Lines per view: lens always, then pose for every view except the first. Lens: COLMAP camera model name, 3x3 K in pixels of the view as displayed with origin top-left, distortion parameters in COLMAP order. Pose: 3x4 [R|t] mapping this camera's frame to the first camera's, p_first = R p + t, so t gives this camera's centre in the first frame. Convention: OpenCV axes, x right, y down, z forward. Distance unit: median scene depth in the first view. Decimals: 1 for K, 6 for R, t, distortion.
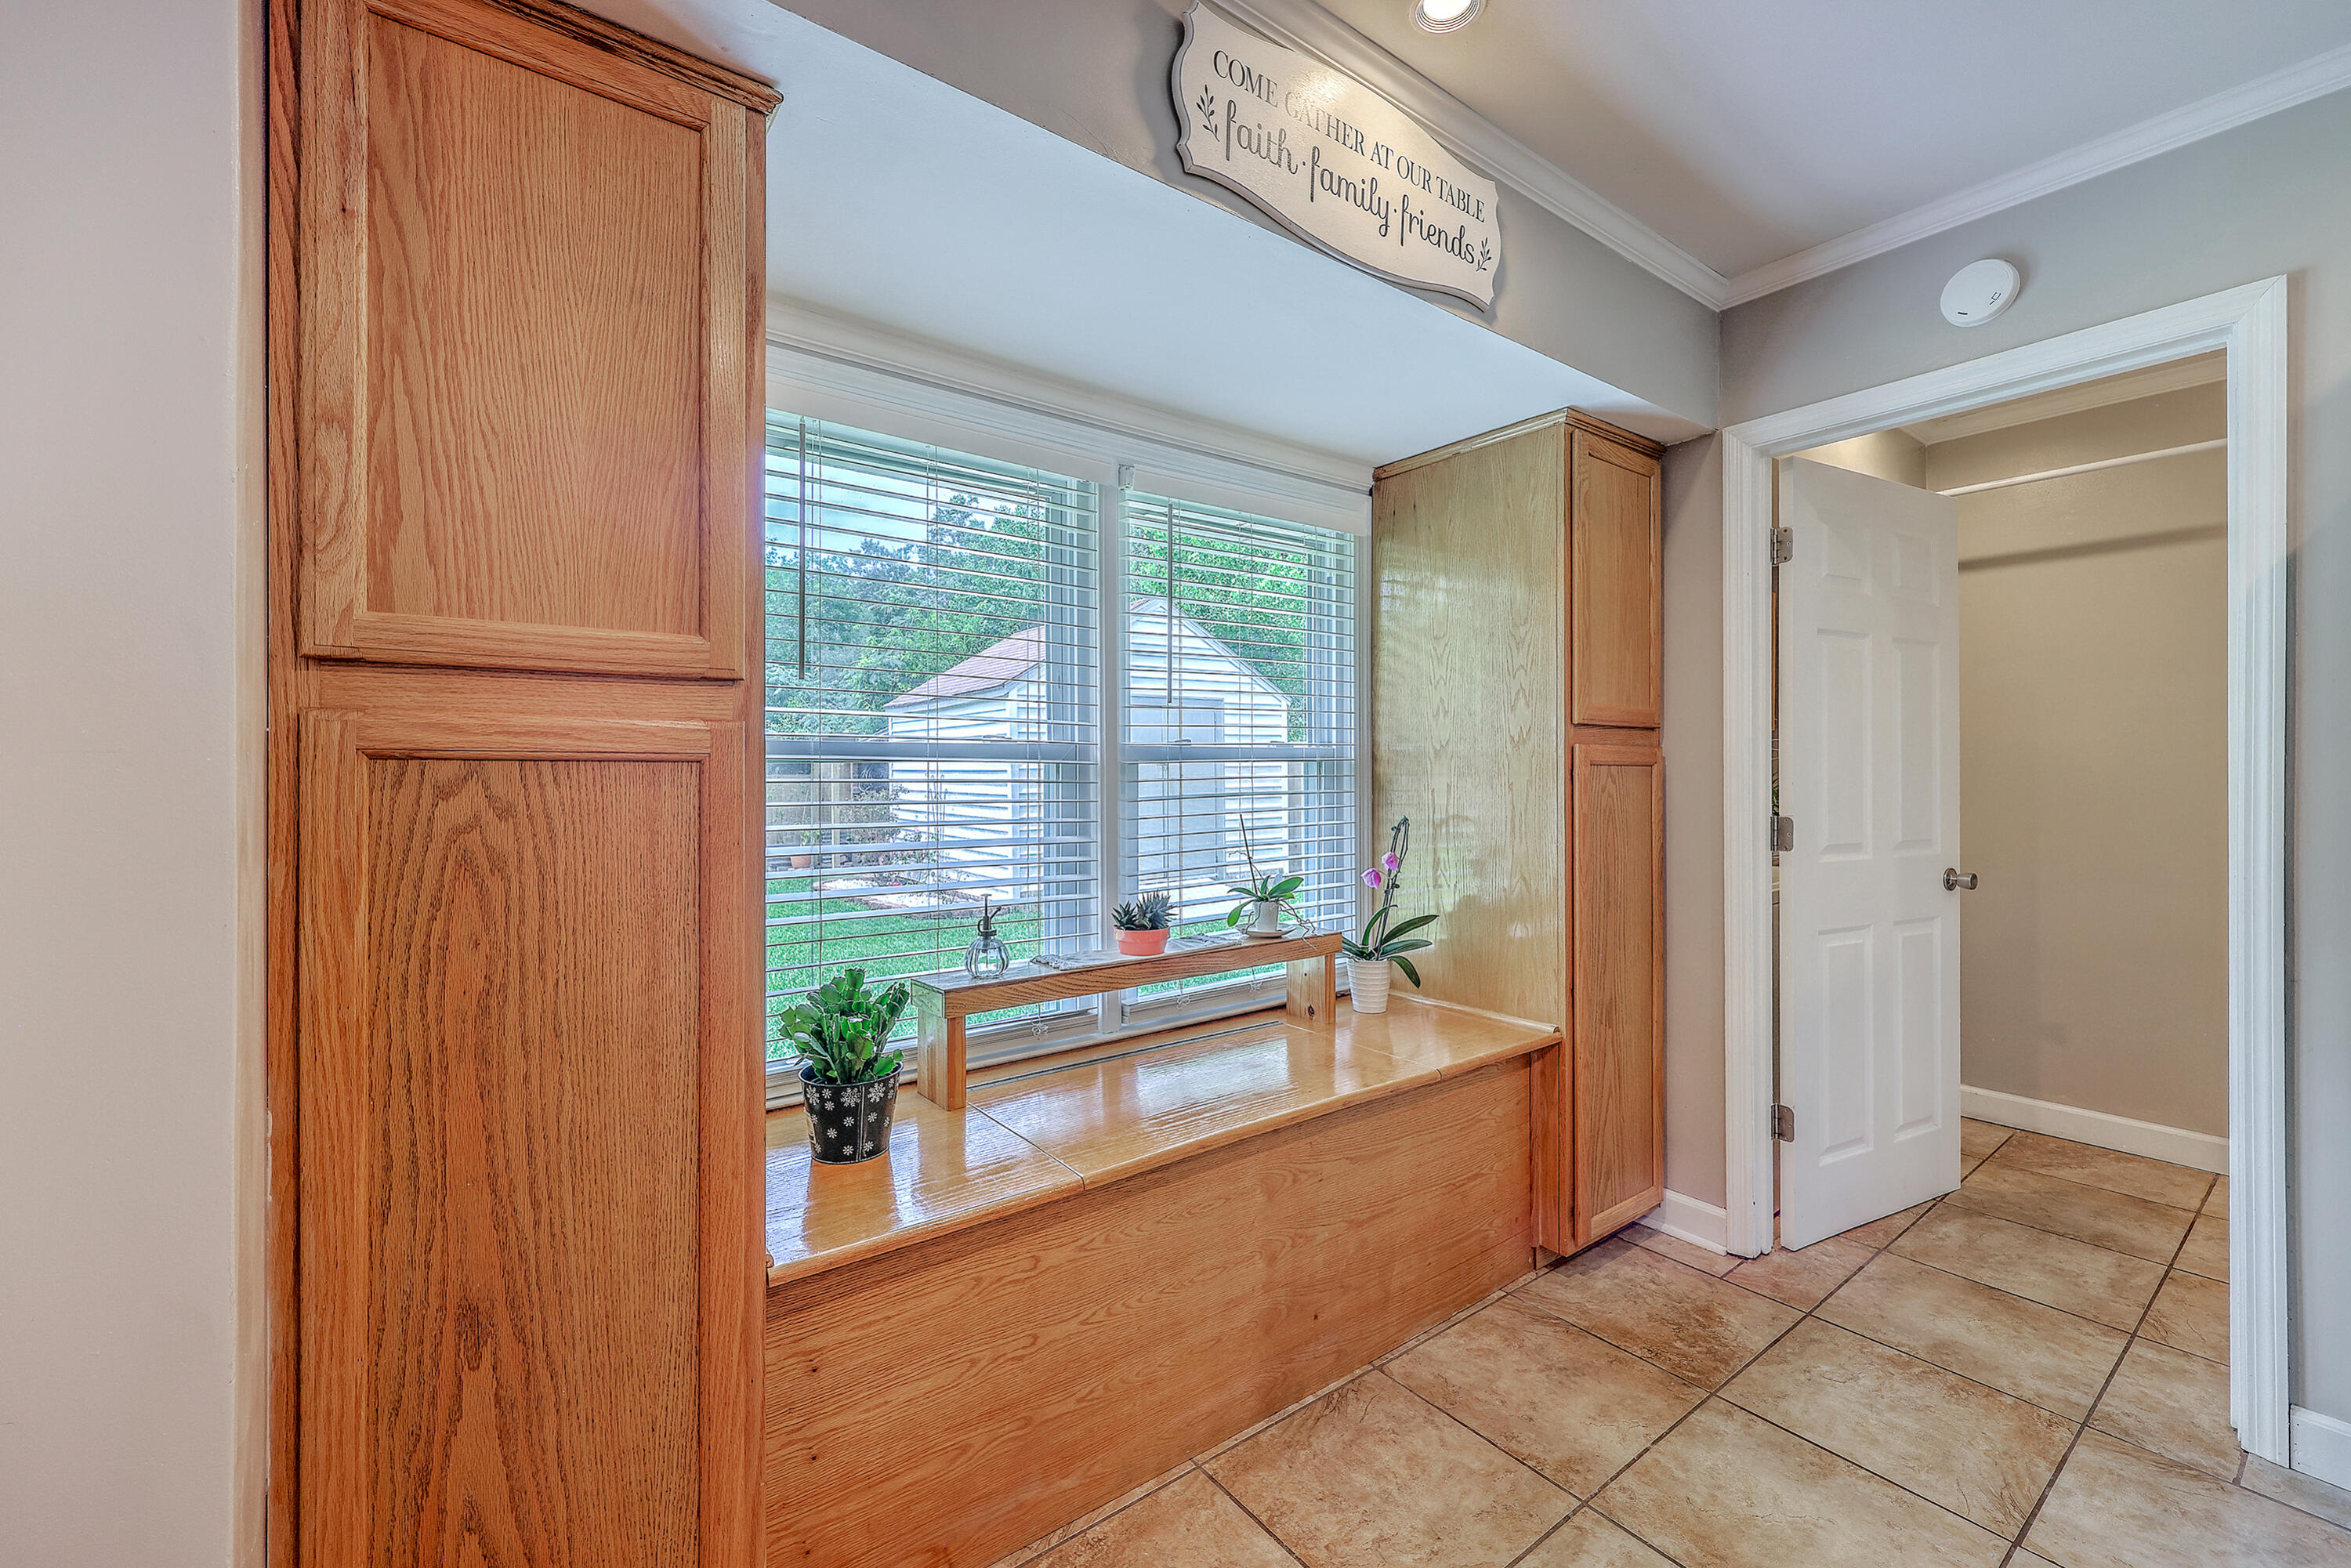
lens RADIAL K [[953.4, 0, 1174.7], [0, 953.4, 774.5], [0, 0, 1]] dist [-0.000150, -0.000004]
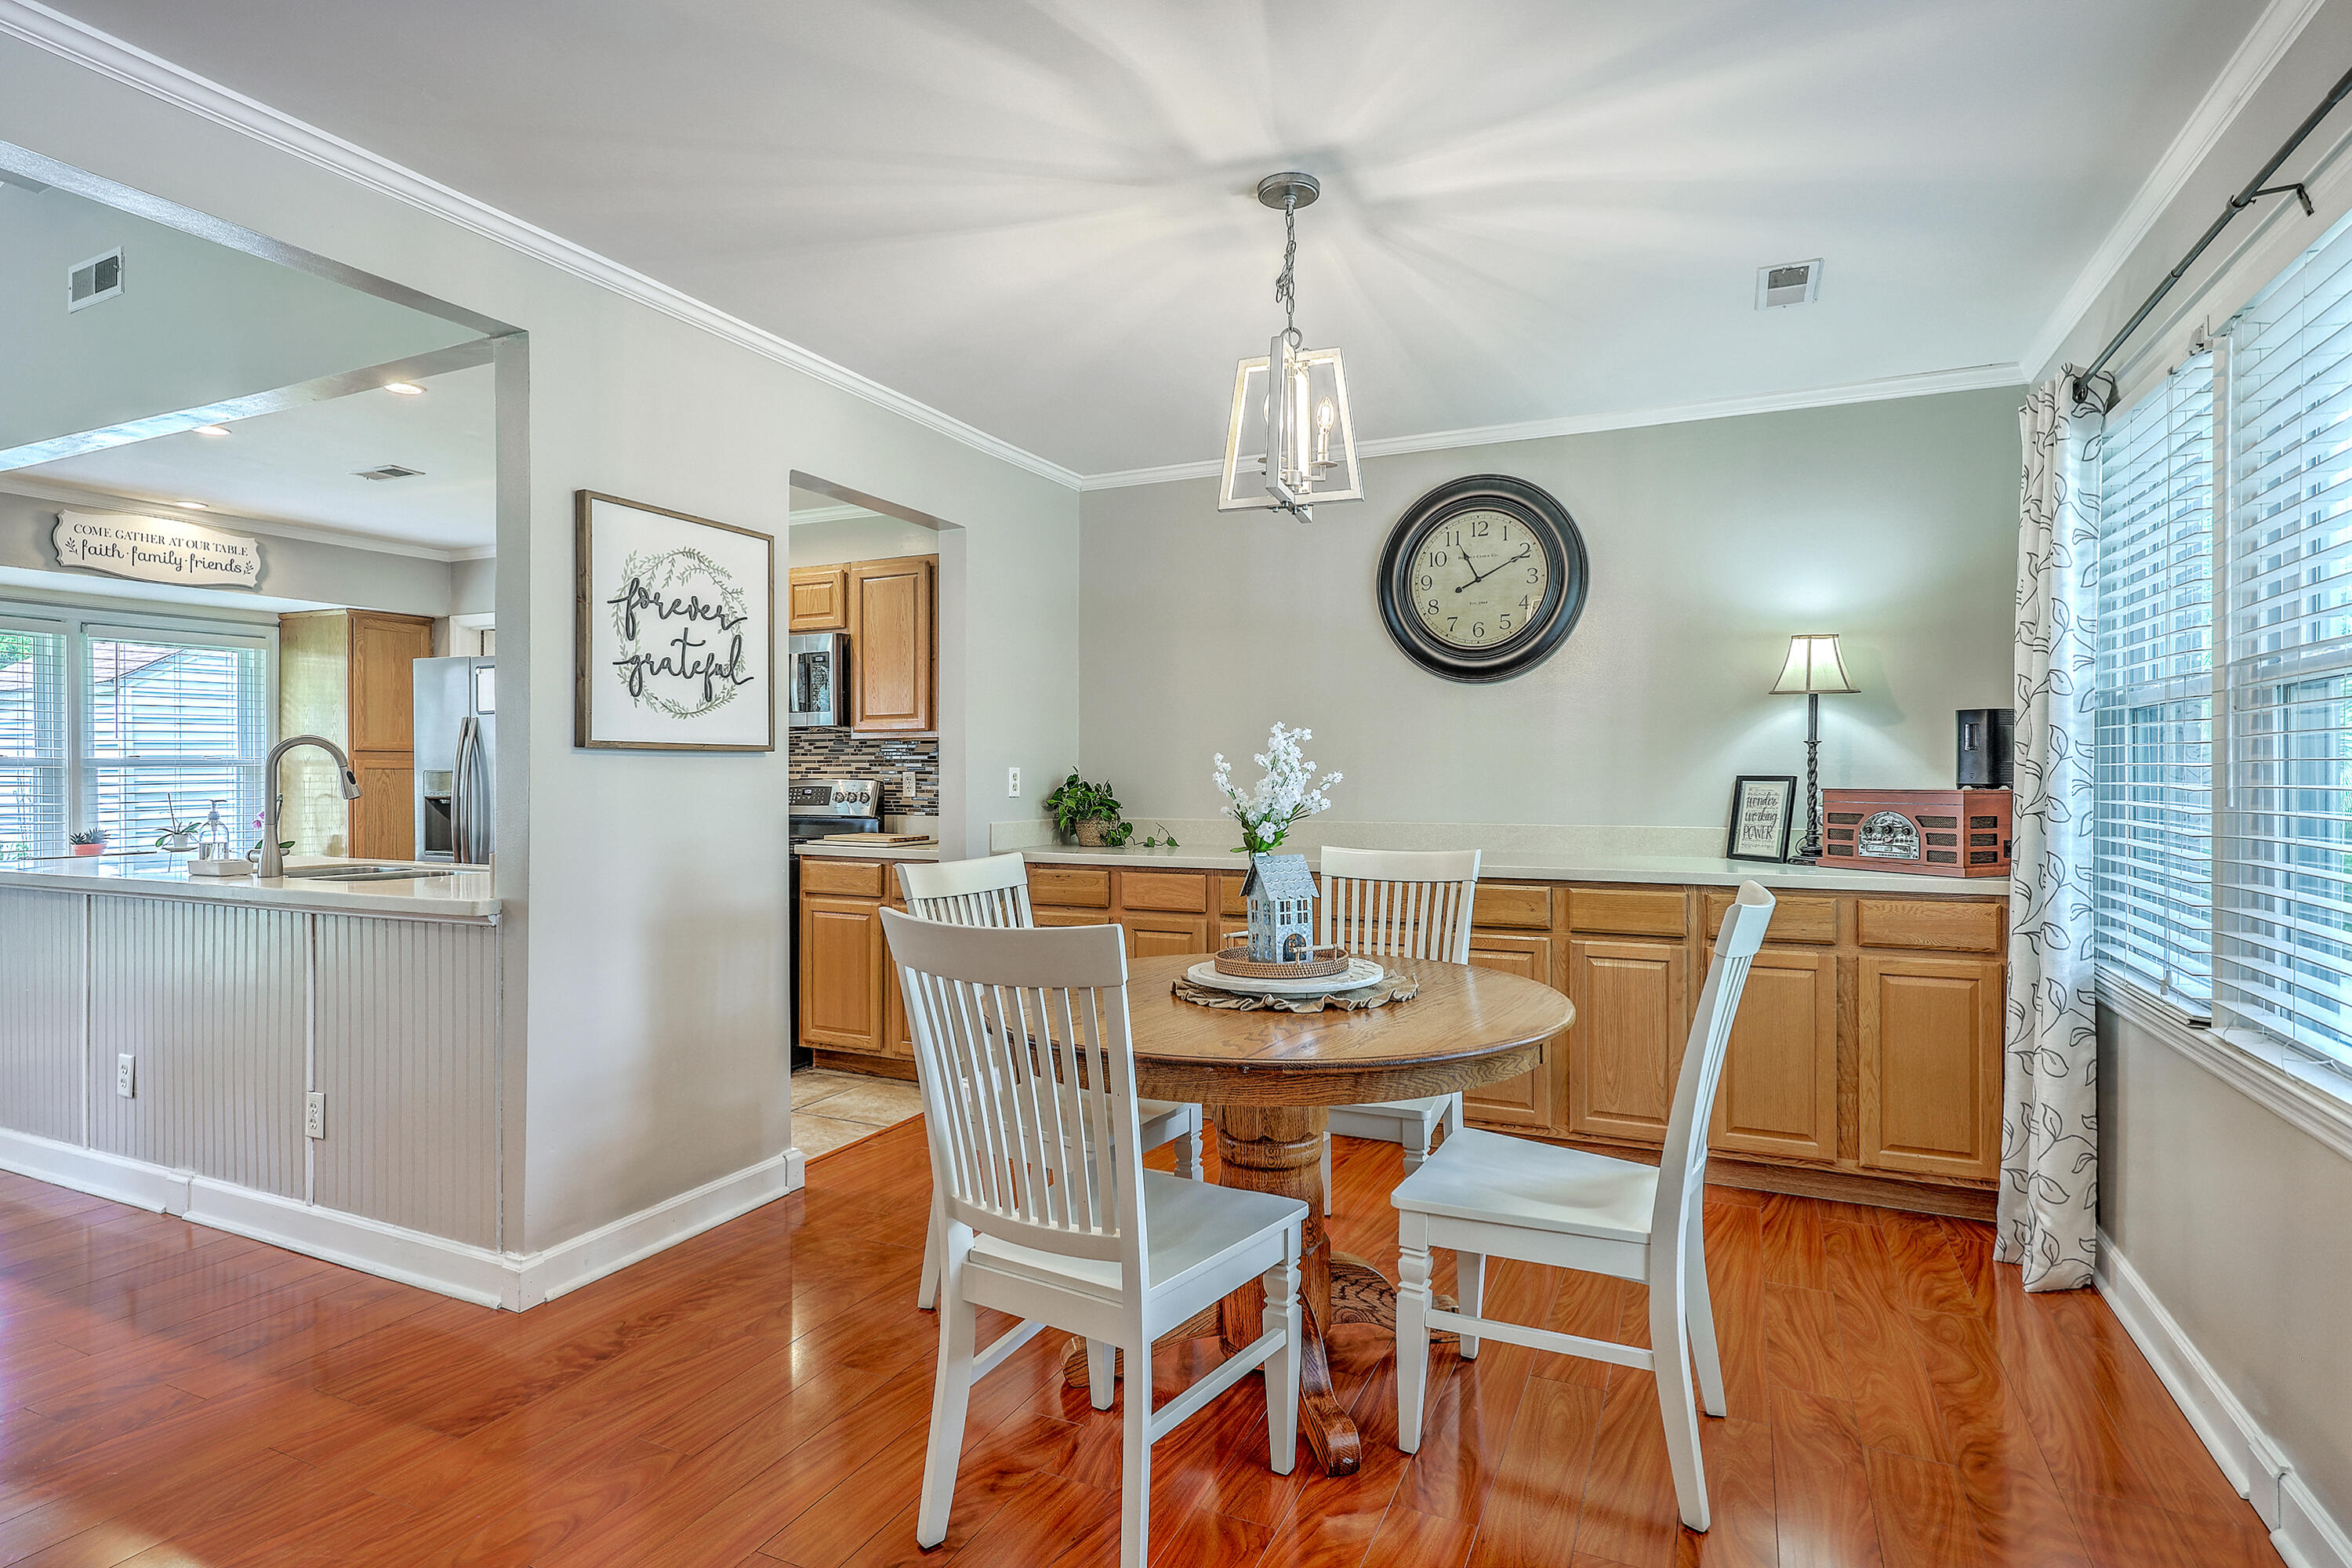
lens RADIAL K [[1188.4, 0, 1176.3], [0, 1188.4, 779.8], [0, 0, 1]] dist [-0.000253, 0.000048]
pose [[0.882742, -0.005667, 0.469823, 0.867364], [0.004139, 0.999982, 0.004285, 0.013188], [-0.469839, -0.001838, 0.882750, -2.522158]]
